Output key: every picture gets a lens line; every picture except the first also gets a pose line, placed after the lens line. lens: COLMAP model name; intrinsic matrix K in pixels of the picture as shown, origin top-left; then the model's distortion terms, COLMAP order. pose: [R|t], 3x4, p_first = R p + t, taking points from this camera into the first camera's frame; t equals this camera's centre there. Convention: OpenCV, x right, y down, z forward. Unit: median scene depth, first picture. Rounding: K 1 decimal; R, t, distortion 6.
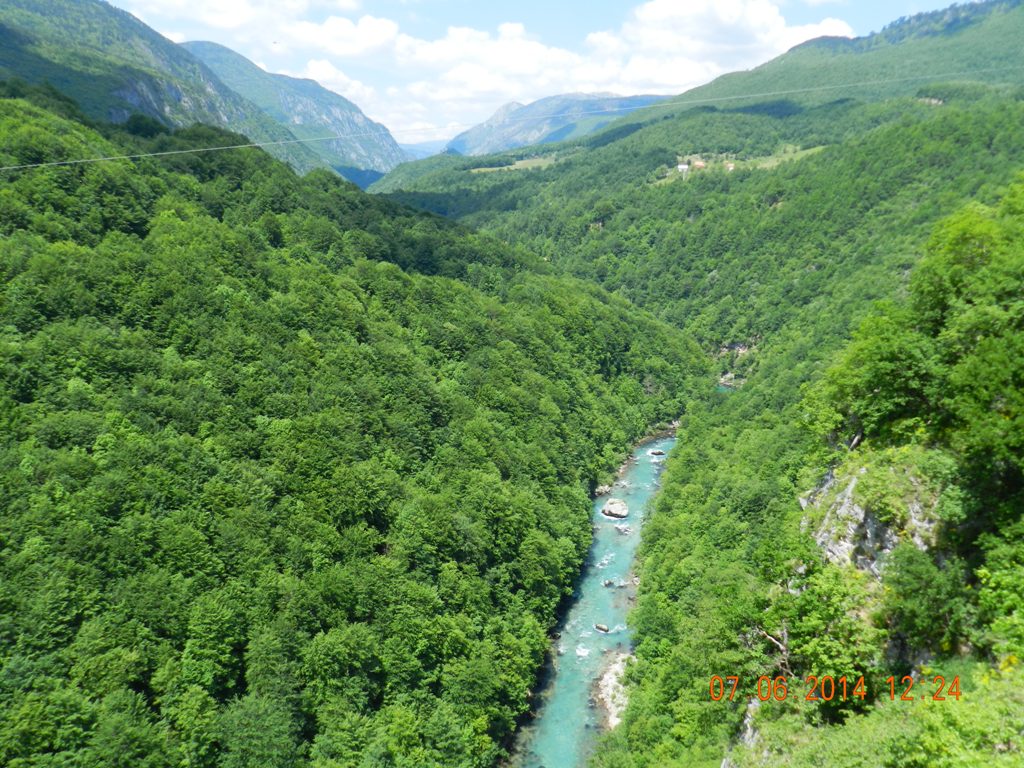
lens RADIAL K [[848.9, 0, 512.0], [0, 848.9, 384.0], [0, 0, 1]] dist [0.012422, -0.005888]
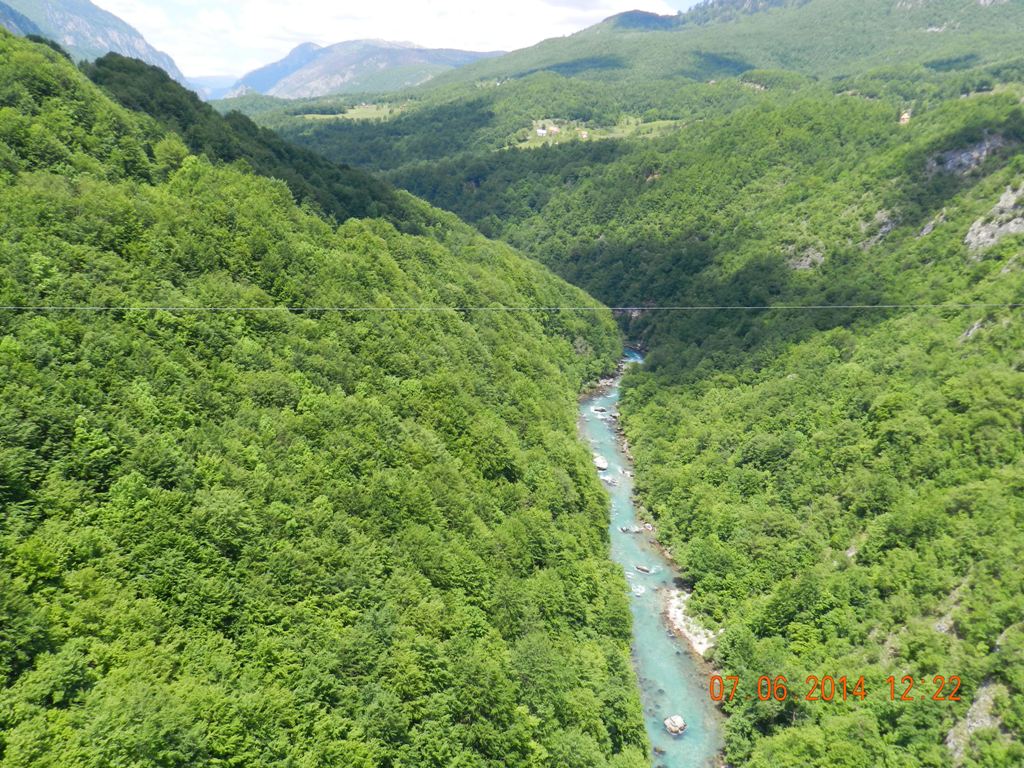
lens RADIAL K [[848.9, 0, 512.0], [0, 848.9, 384.0], [0, 0, 1]] dist [0.012422, -0.005888]
pose [[0.972198, 0.003184, 0.234138, -0.124182], [-0.015177, 0.998662, 0.049440, -0.001686], [-0.233667, -0.051619, 0.970945, -0.006785]]
